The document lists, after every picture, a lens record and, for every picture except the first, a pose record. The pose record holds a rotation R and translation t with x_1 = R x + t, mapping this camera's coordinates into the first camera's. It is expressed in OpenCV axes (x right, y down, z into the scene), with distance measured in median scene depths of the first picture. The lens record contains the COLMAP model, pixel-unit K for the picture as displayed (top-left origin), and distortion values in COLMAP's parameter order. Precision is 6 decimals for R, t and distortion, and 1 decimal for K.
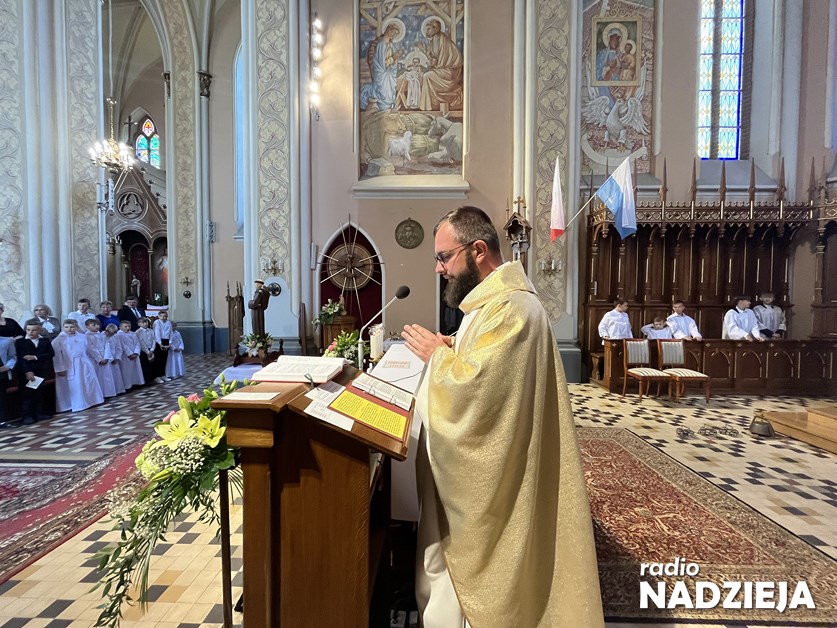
lens RADIAL K [[336.5, 0, 419.9], [0, 336.5, 318.7], [0, 0, 1]] dist [-0.006969, 0.000670]
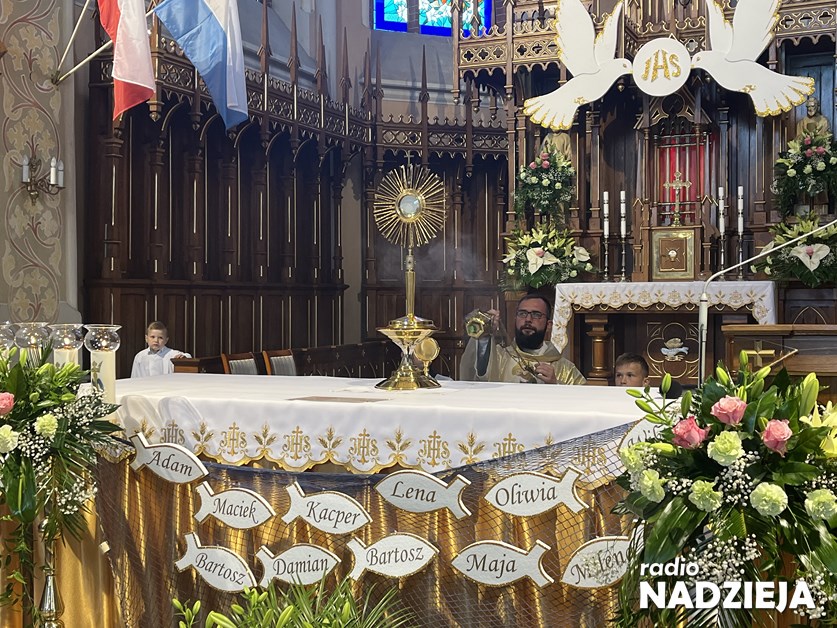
lens RADIAL K [[1070.1, 0, 423.5], [0, 1070.1, 310.8], [0, 0, 1]] dist [0.062310, 0.000000]
pose [[0.365369, -0.014520, 0.930750, -0.576065], [0.039203, 0.999231, 0.000199, 0.006838], [-0.930037, 0.036416, 0.365657, 0.210667]]
